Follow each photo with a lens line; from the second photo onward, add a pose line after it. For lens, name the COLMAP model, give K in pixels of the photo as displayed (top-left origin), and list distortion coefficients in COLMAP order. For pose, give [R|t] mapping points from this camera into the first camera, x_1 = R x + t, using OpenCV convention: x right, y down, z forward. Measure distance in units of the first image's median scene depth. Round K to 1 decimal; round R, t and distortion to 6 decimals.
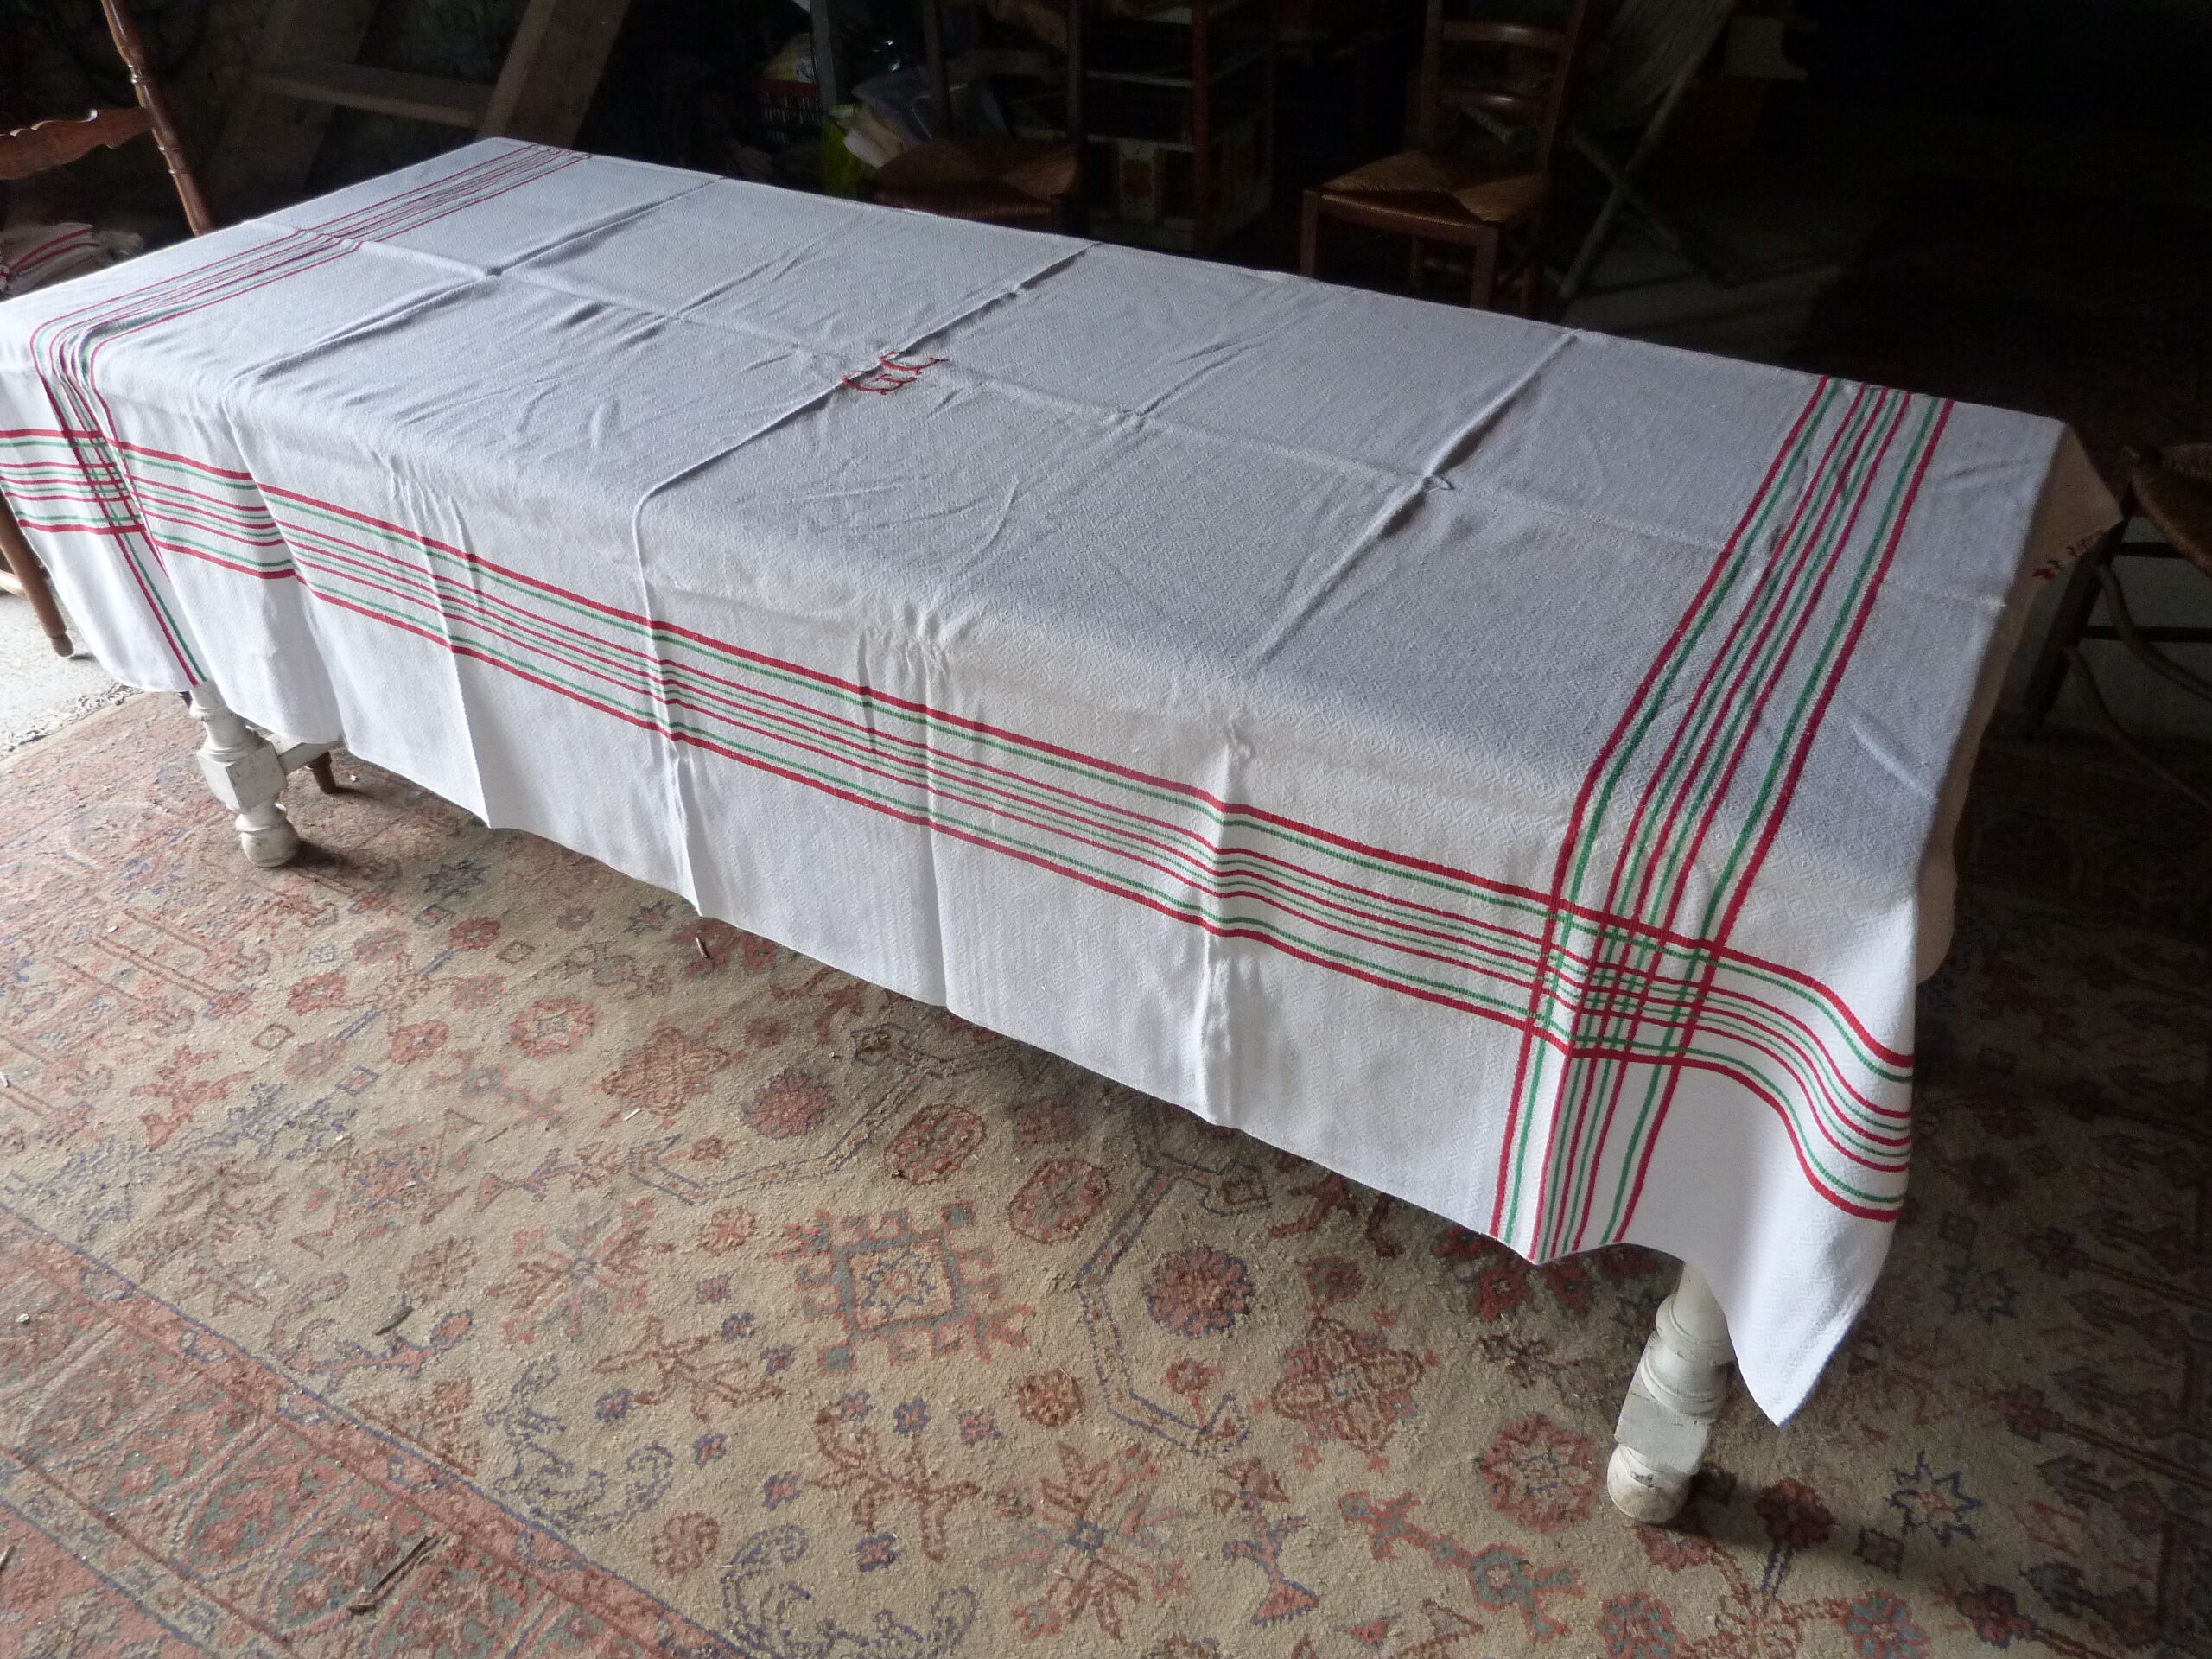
lens RADIAL K [[1652.7, 0, 1114.4], [0, 1652.7, 865.2], [0, 0, 1]] dist [-0.046250, 0.034306]
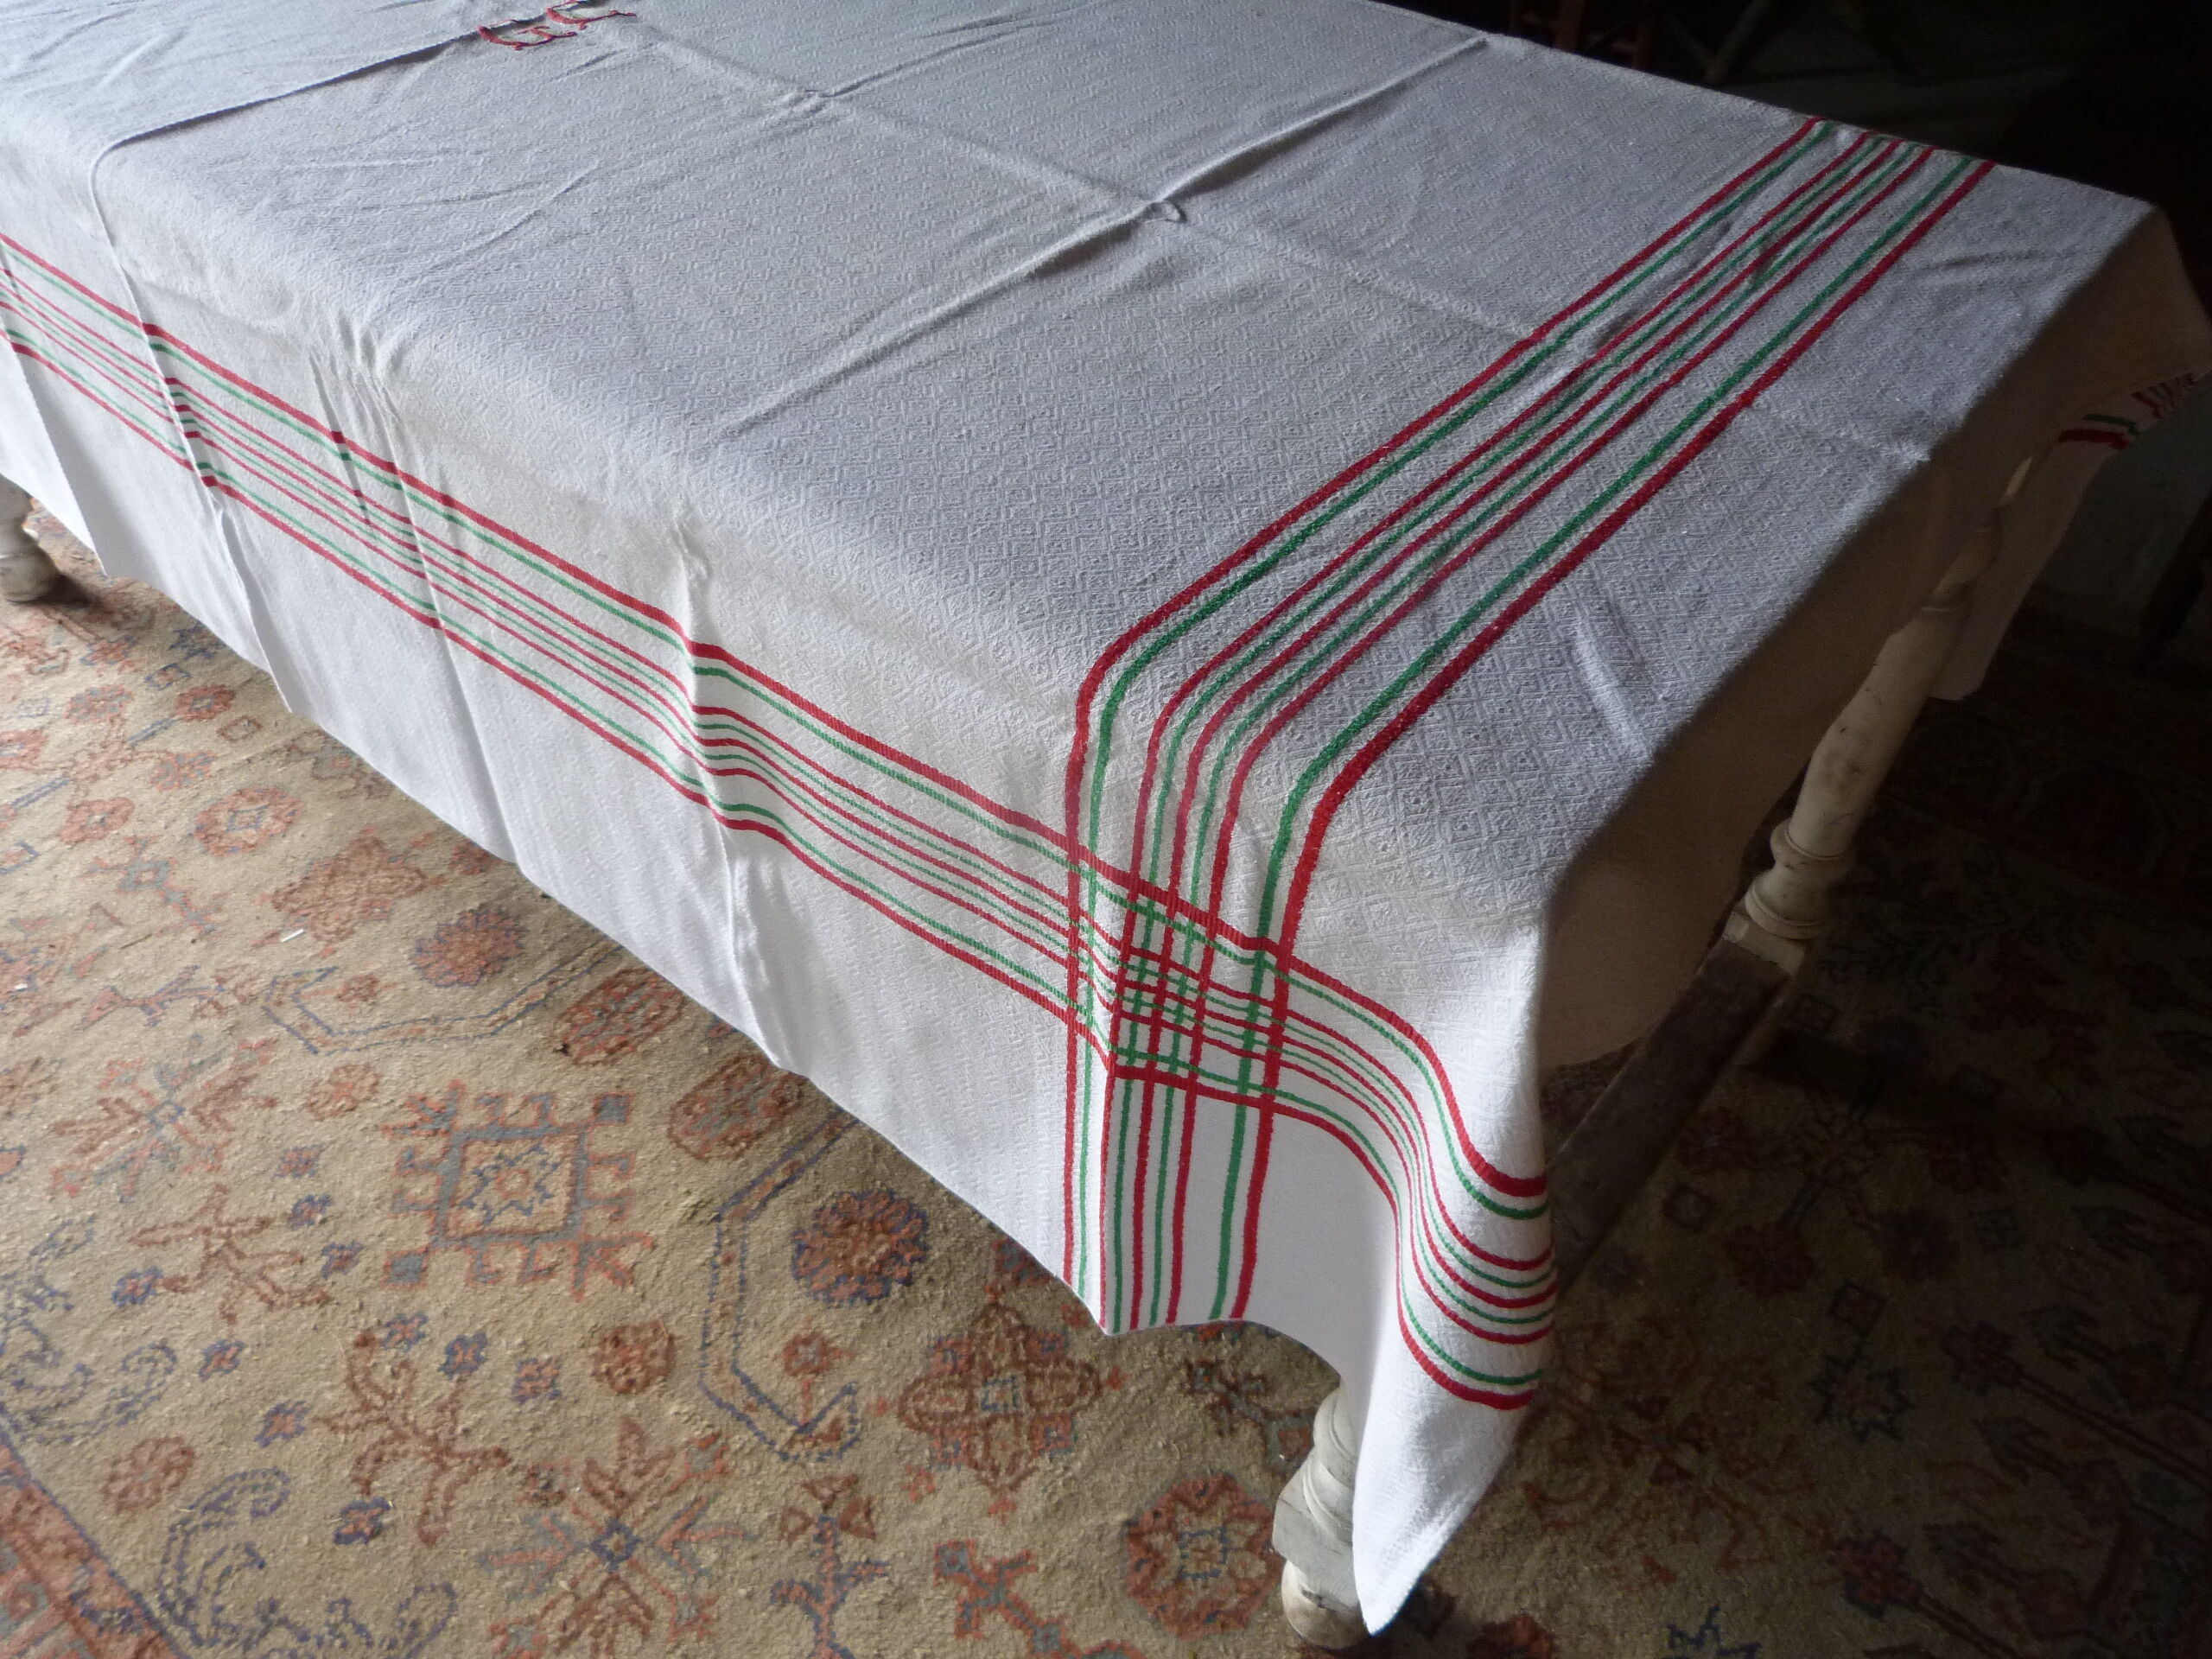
lens RADIAL K [[1652.7, 0, 1114.4], [0, 1652.7, 865.2], [0, 0, 1]] dist [-0.046250, 0.034306]
pose [[0.988554, 0.119213, -0.092462, 0.251264], [-0.108448, 0.987565, 0.113814, -0.033850], [0.104881, -0.102484, 0.989190, 0.263278]]
